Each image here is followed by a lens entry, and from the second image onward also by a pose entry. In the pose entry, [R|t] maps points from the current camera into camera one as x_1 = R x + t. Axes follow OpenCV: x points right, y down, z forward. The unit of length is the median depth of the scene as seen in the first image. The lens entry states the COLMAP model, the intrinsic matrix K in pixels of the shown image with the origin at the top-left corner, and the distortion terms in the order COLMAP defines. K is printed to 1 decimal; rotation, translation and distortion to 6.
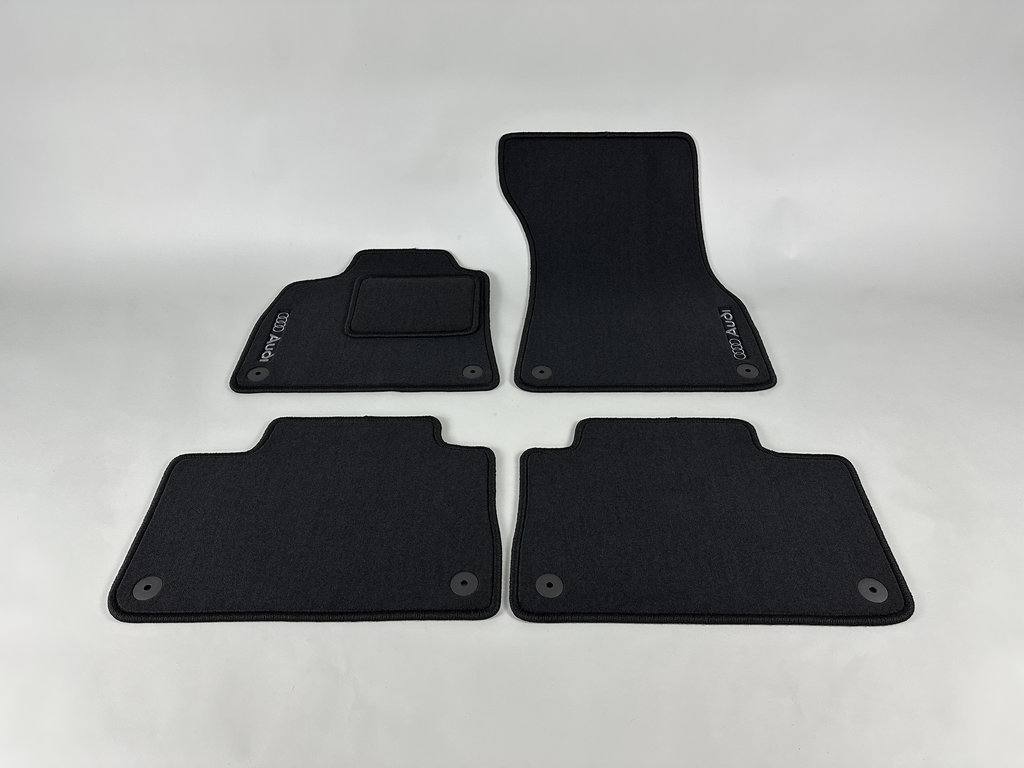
lens RADIAL K [[768.9, 0, 512.0], [0, 768.9, 384.0], [0, 0, 1]] dist [0.091560, -0.166634]
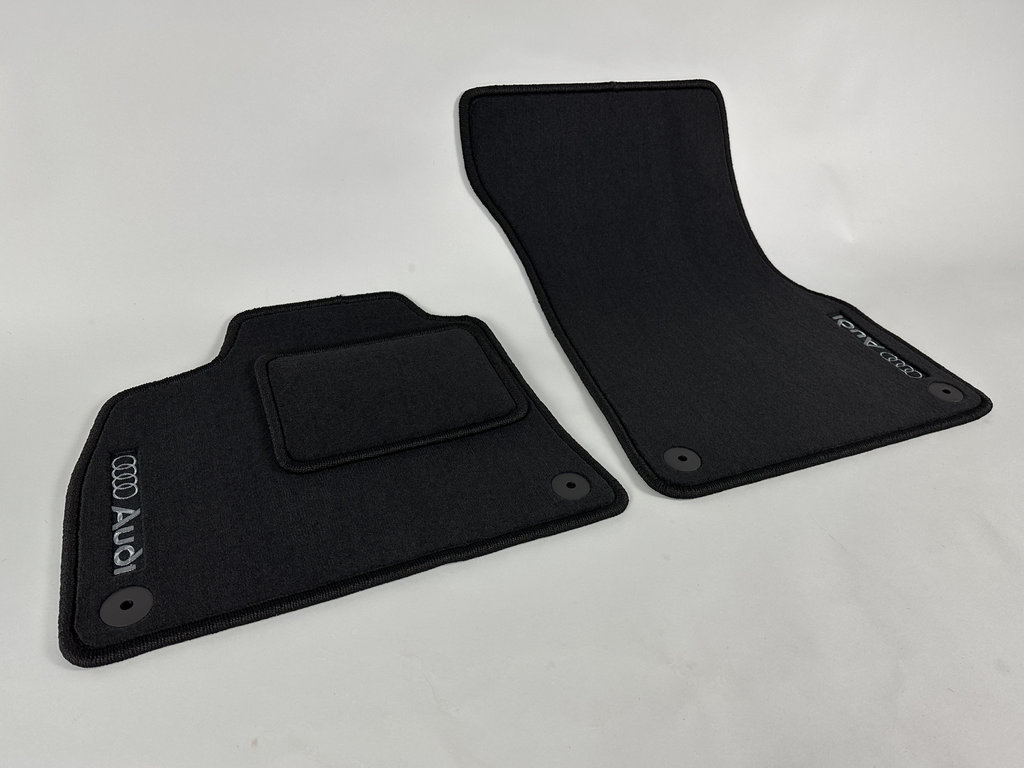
lens RADIAL K [[768.9, 0, 512.0], [0, 768.9, 384.0], [0, 0, 1]] dist [0.091560, -0.166634]
pose [[0.901248, -0.172989, 0.397275, -0.258642], [0.212404, 0.975513, -0.057078, -0.056590], [-0.377673, 0.135824, 0.915923, 0.465175]]
